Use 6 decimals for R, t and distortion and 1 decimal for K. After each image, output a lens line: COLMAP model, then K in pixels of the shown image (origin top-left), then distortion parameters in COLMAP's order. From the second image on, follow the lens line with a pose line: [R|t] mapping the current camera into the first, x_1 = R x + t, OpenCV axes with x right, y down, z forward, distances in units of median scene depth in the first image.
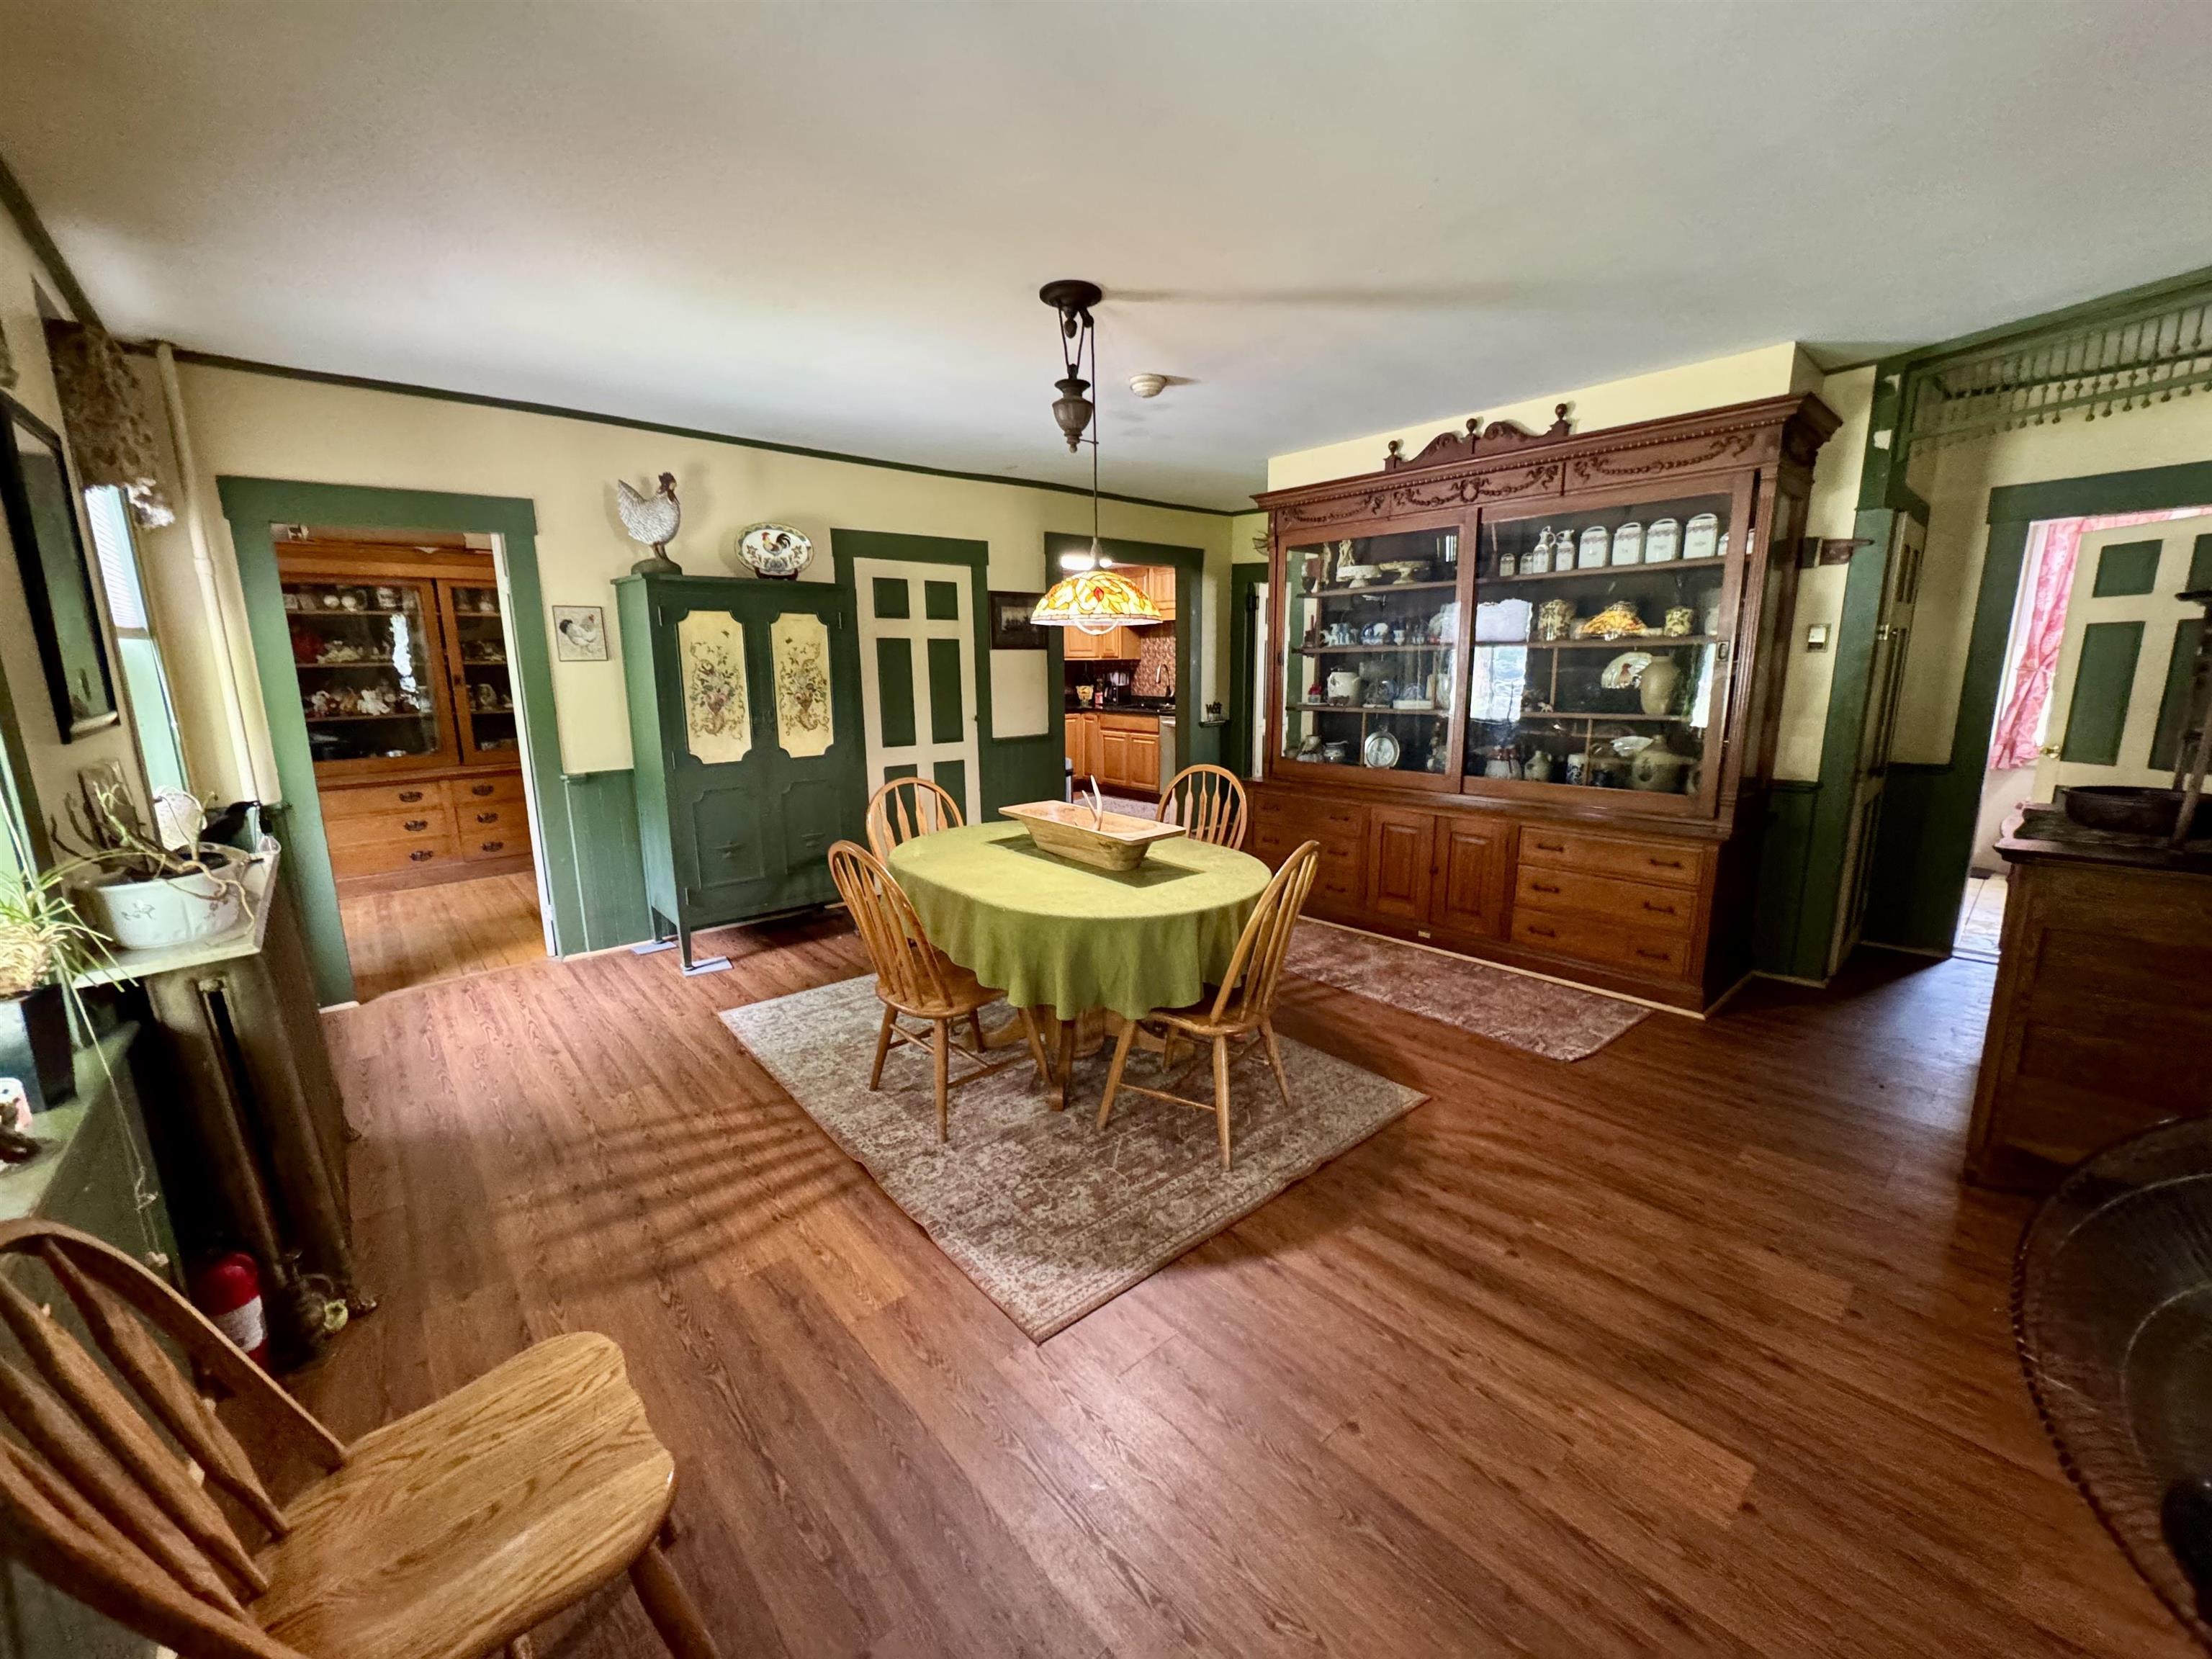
lens RADIAL K [[882.5, 0, 1106.4], [0, 882.5, 825.2], [0, 0, 1]] dist [-0.002412, 0.000317]
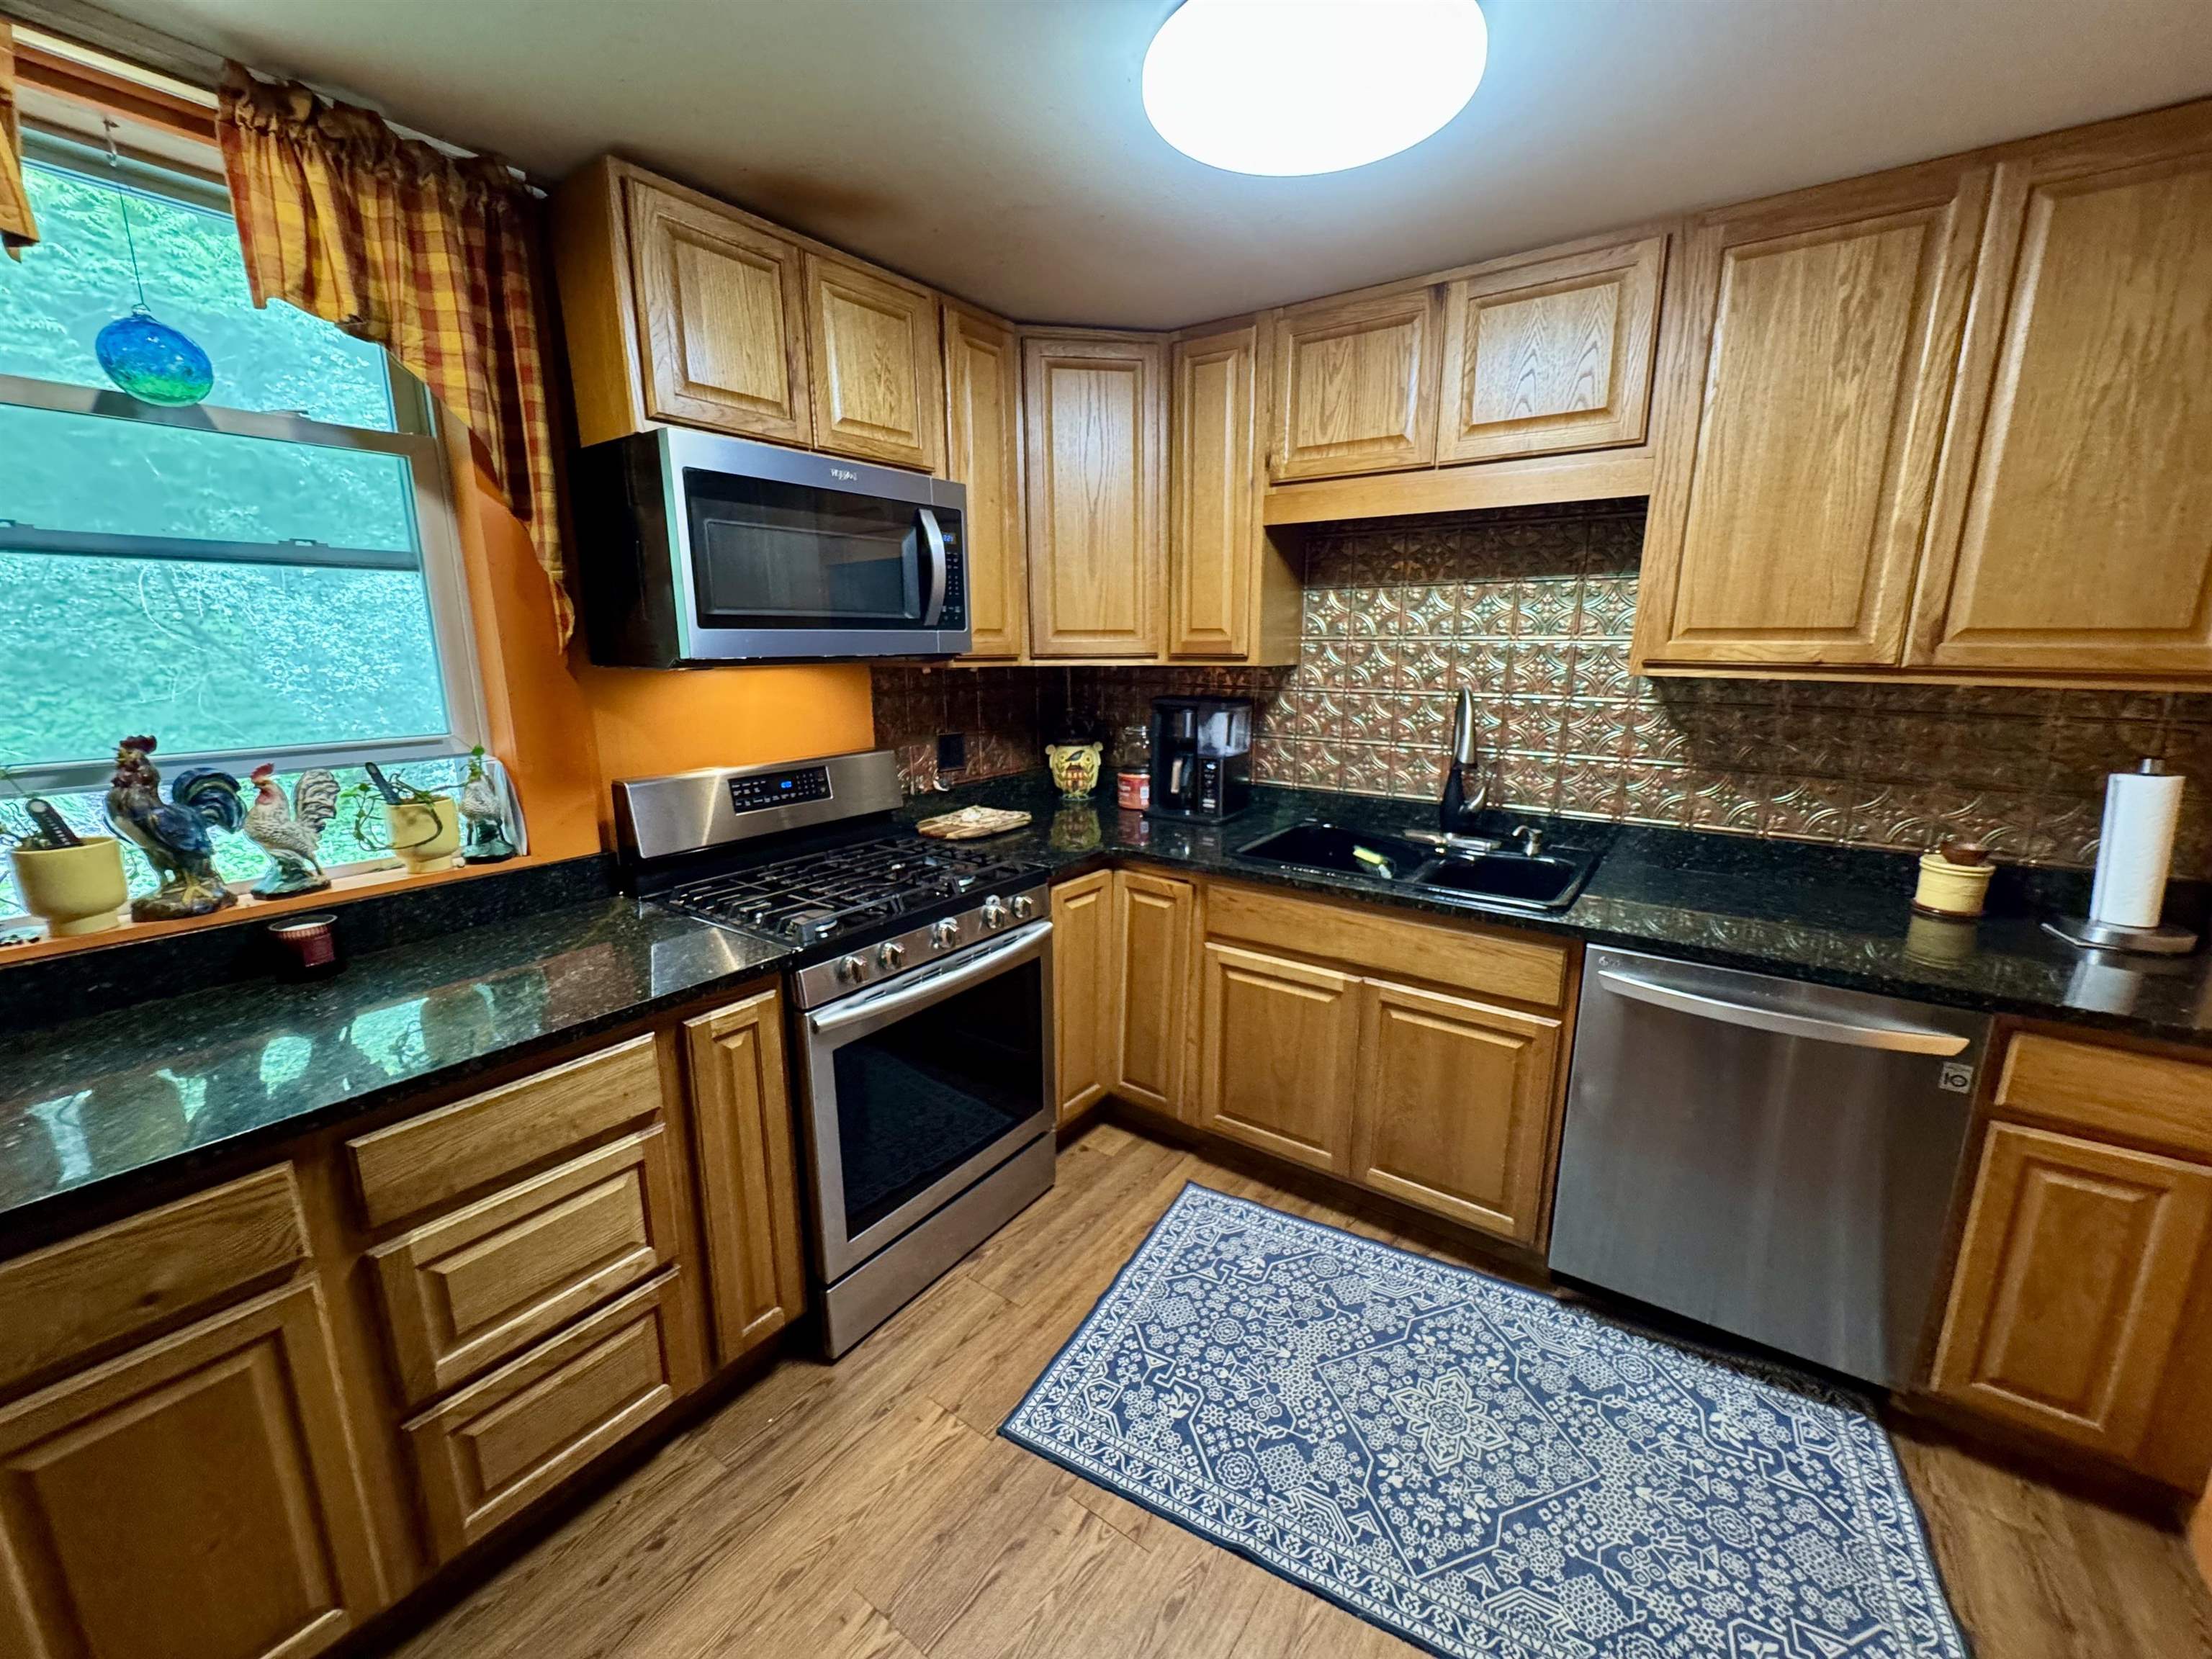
lens RADIAL K [[882.5, 0, 1107.3], [0, 882.5, 828.6], [0, 0, 1]] dist [-0.002412, 0.000317]
pose [[0.975679, -0.041556, 0.215231, -0.190603], [0.037554, 0.999038, 0.022653, -0.314335], [-0.215965, -0.014019, 0.976300, 1.603309]]
